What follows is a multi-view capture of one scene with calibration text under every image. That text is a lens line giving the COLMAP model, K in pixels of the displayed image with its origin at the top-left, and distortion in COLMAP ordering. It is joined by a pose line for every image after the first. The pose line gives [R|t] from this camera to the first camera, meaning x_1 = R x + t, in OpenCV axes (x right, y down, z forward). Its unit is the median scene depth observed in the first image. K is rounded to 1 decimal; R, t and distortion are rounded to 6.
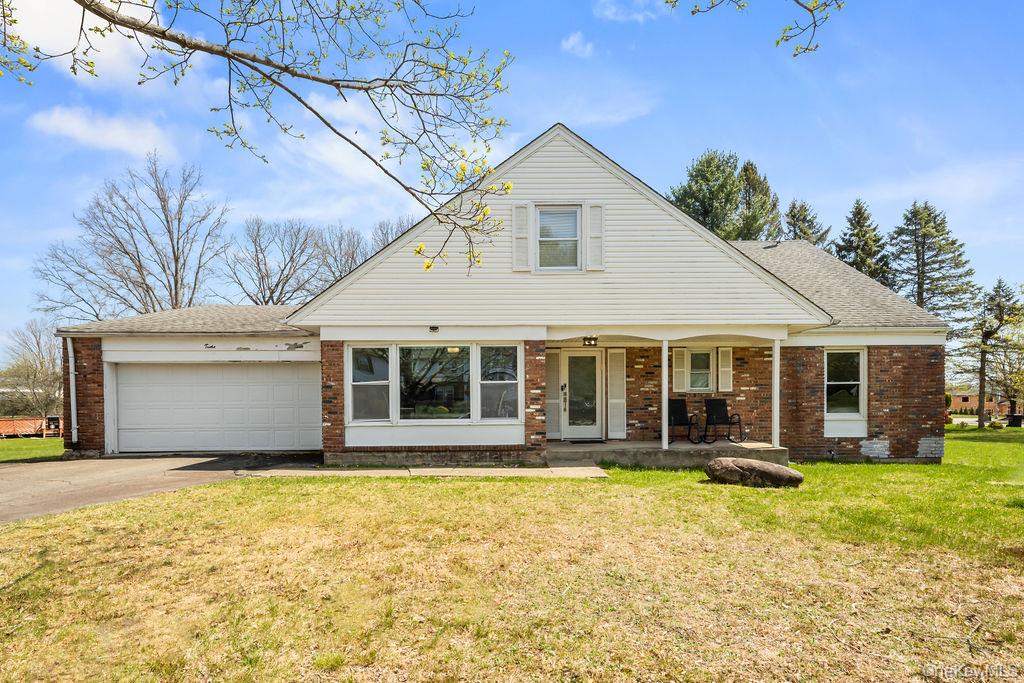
lens RADIAL K [[501.0, 0, 510.2], [0, 501.0, 403.2], [0, 0, 1]] dist [-0.001221, -0.000045]
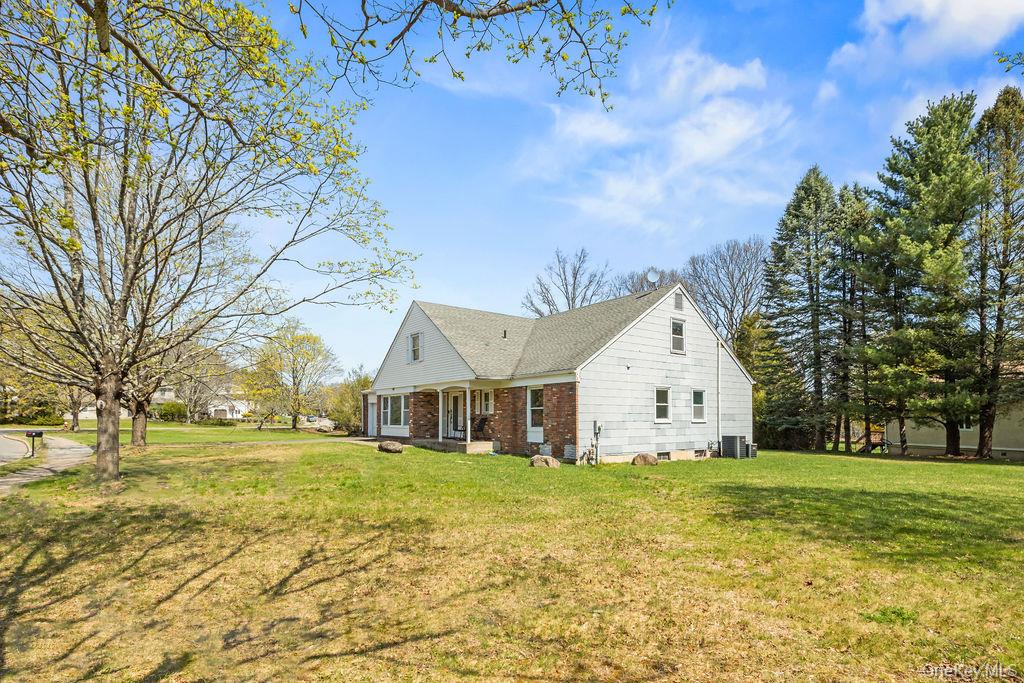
lens RADIAL K [[501.0, 0, 510.2], [0, 501.0, 403.2], [0, 0, 1]] dist [-0.001221, -0.000045]
pose [[0.591958, -0.016909, -0.805792, 2.180905], [-0.002054, 0.999745, -0.022488, -0.023253], [0.805966, 0.014967, 0.591772, -0.009938]]
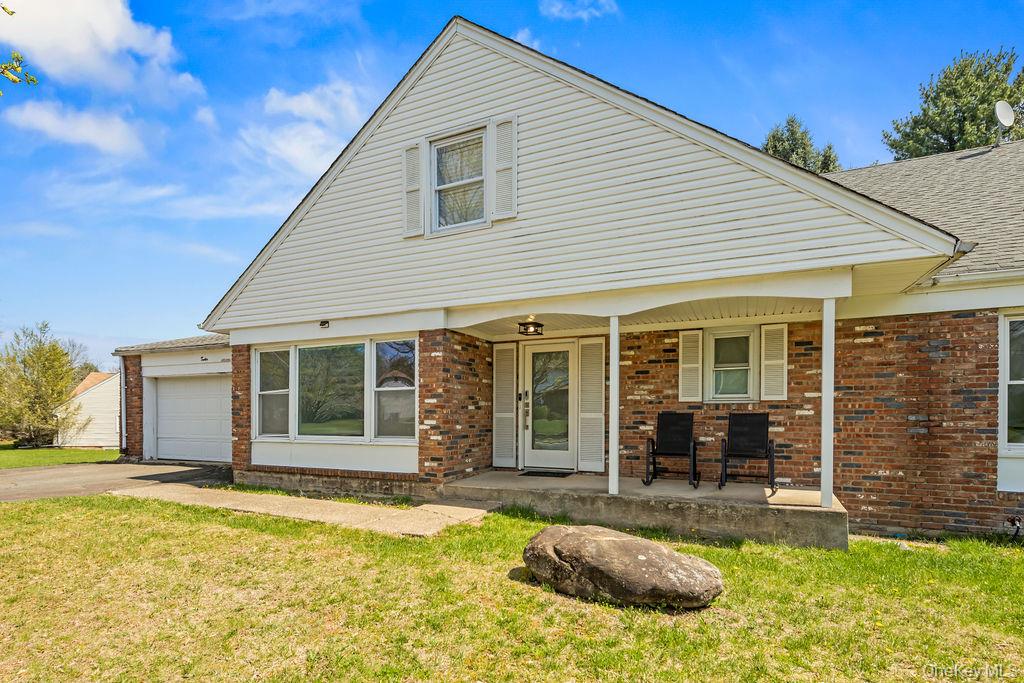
lens RADIAL K [[499.3, 0, 511.3], [0, 499.3, 417.6], [0, 0, 1]] dist [0.000229, 0.000307]
pose [[0.906144, 0.009248, -0.422868, 0.454929], [-0.008776, 0.999957, 0.003064, -0.002697], [0.422878, 0.000935, 0.906186, 0.394610]]
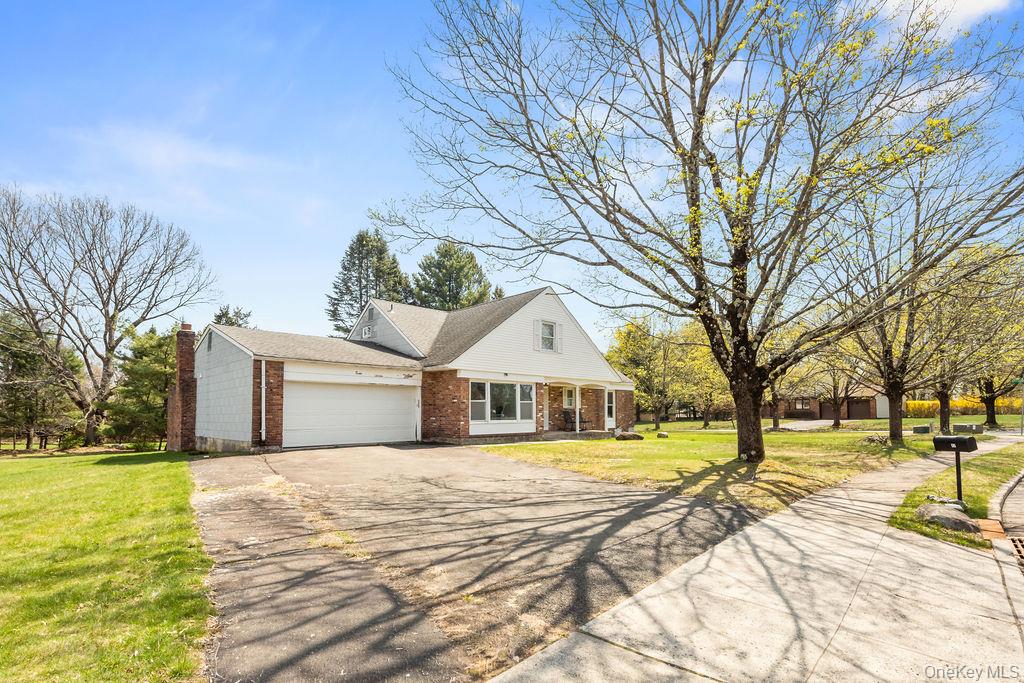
lens RADIAL K [[501.0, 0, 510.2], [0, 501.0, 403.2], [0, 0, 1]] dist [-0.001221, -0.000045]
pose [[0.723449, 0.019670, 0.690098, -1.492831], [0.003302, 0.999484, -0.031950, 0.028576], [-0.690370, 0.025393, 0.723011, -0.444651]]
